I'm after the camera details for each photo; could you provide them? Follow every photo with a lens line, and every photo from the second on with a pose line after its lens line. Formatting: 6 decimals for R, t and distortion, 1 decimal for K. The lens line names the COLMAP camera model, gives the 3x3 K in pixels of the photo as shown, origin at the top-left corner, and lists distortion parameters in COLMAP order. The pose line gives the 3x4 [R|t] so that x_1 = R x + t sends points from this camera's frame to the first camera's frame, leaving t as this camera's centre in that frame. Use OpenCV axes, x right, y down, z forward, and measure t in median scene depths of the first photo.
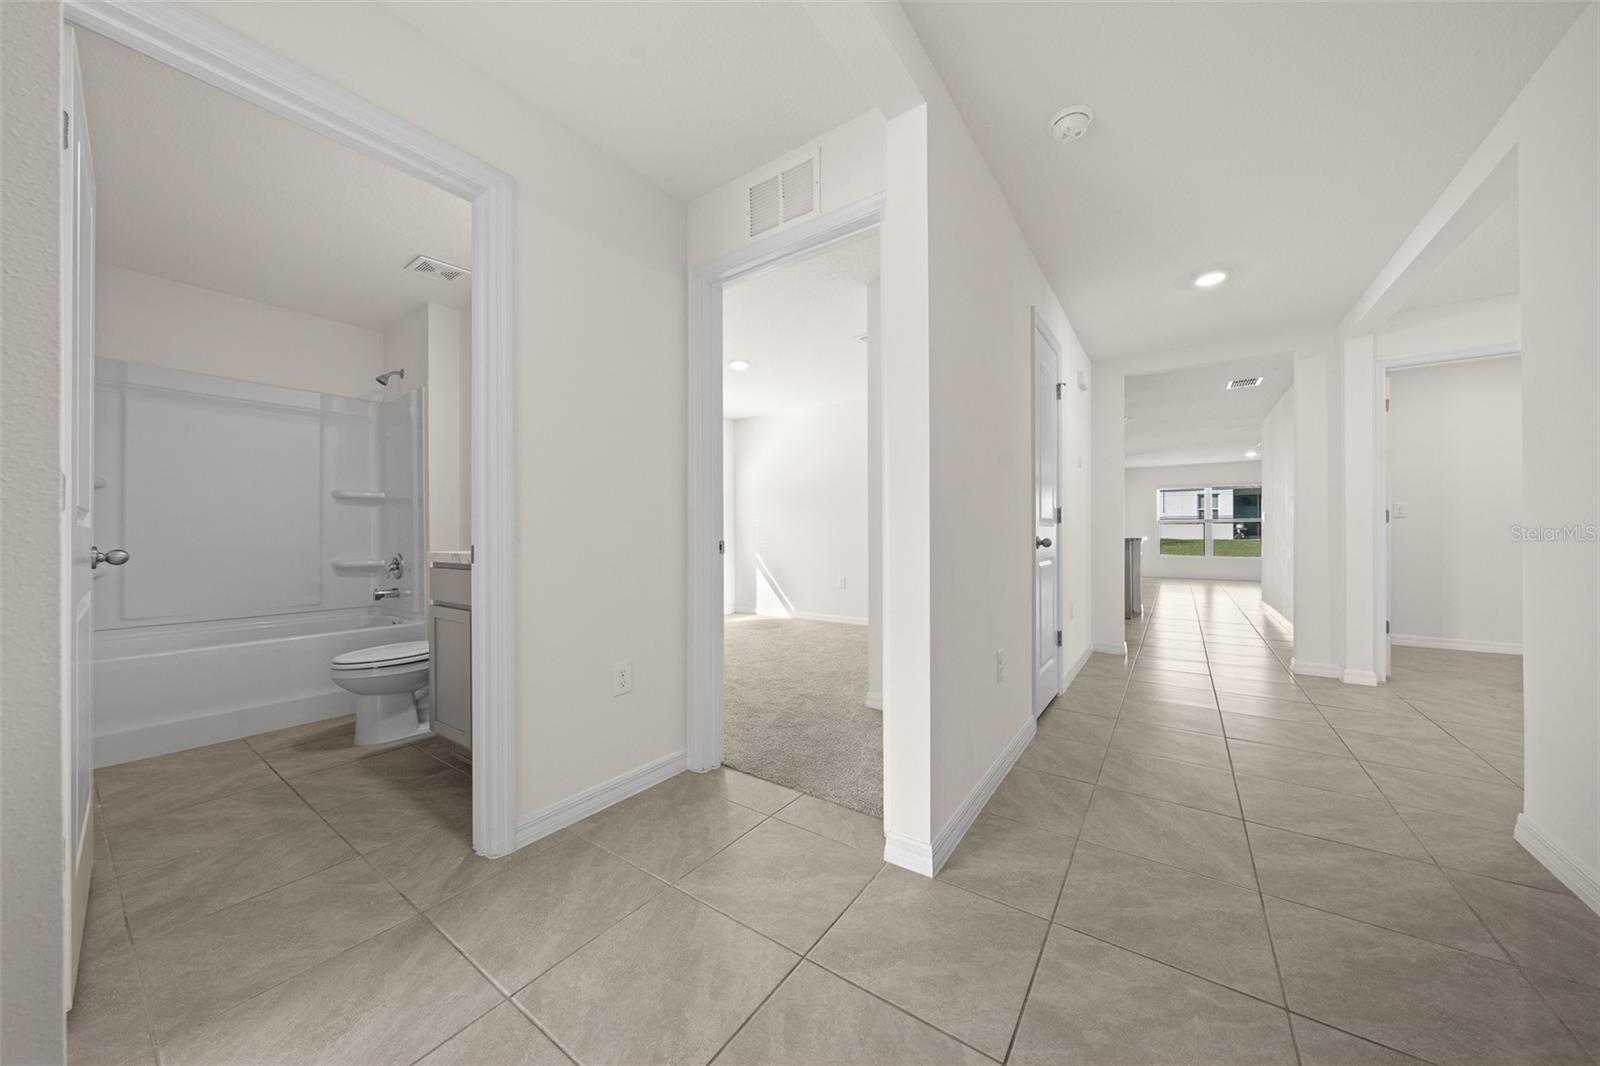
lens RADIAL K [[541.8, 0, 800.0], [0, 541.8, 533.0], [0, 0, 1]] dist [-0.008085, 0.000045]
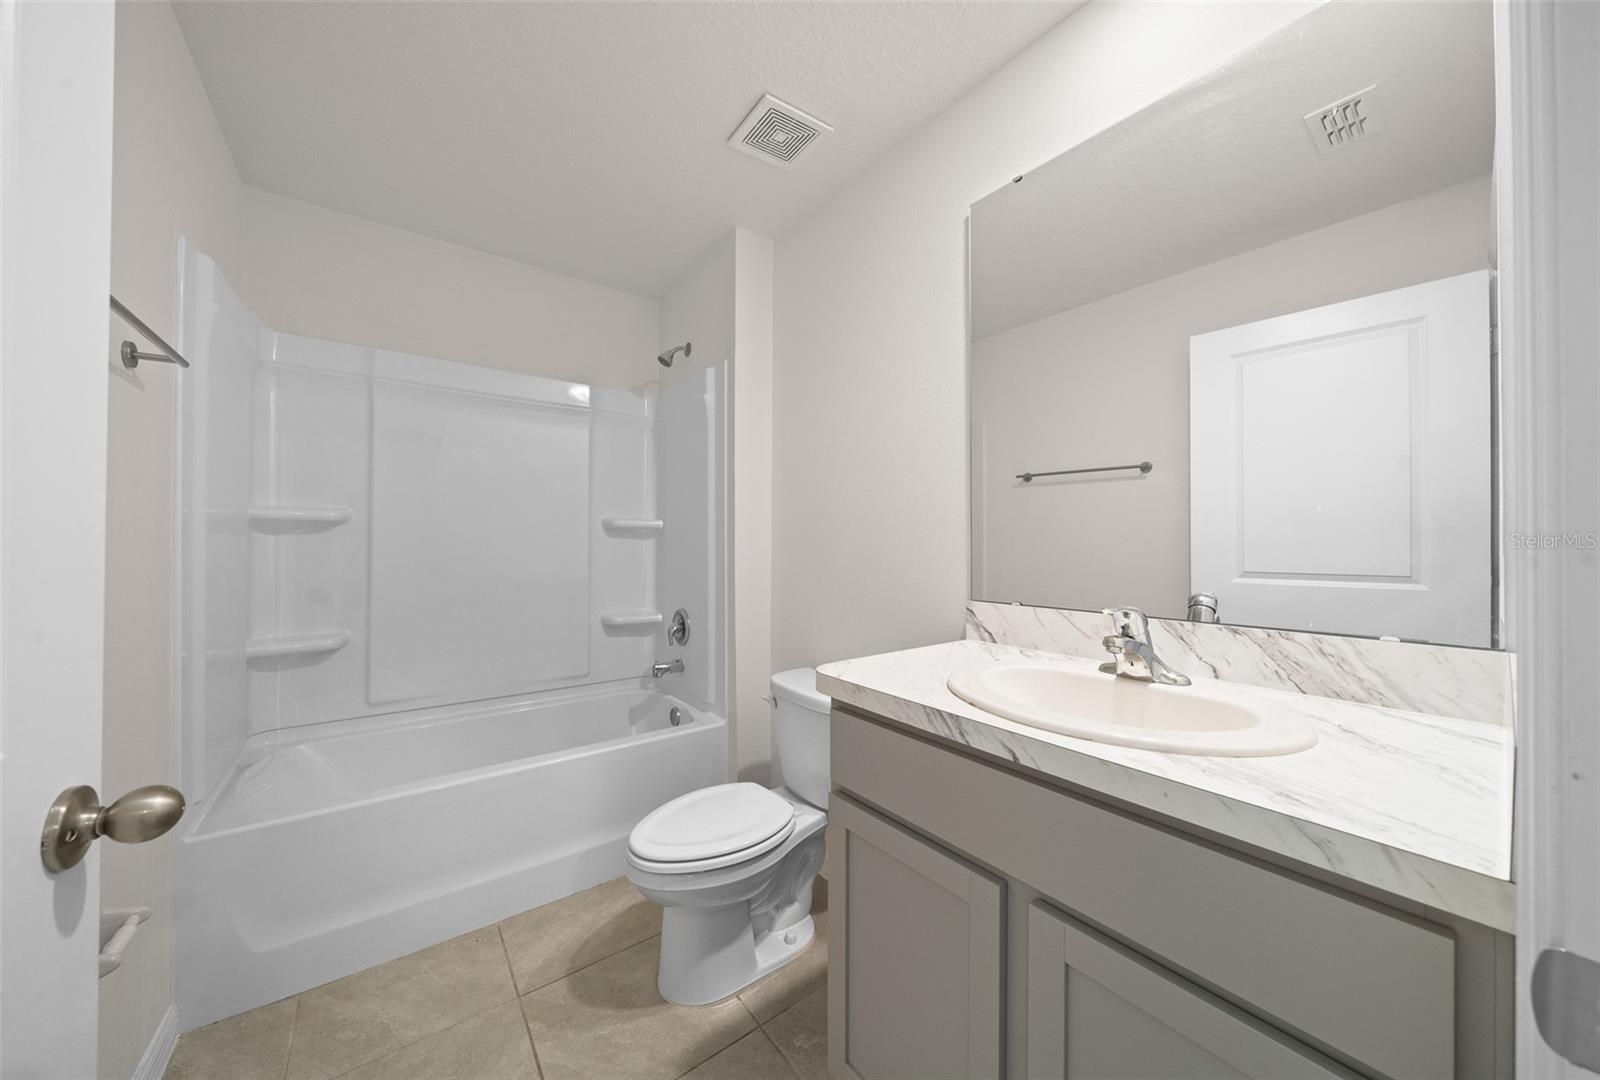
lens RADIAL K [[555.1, 0, 800.0], [0, 555.1, 540.0], [0, 0, 1]] dist [-0.001053, -0.000062]
pose [[0.951339, 0.001559, -0.308142, -0.385742], [-0.005059, 0.999931, -0.010561, -0.043801], [0.308105, 0.011606, 0.951282, 0.371844]]
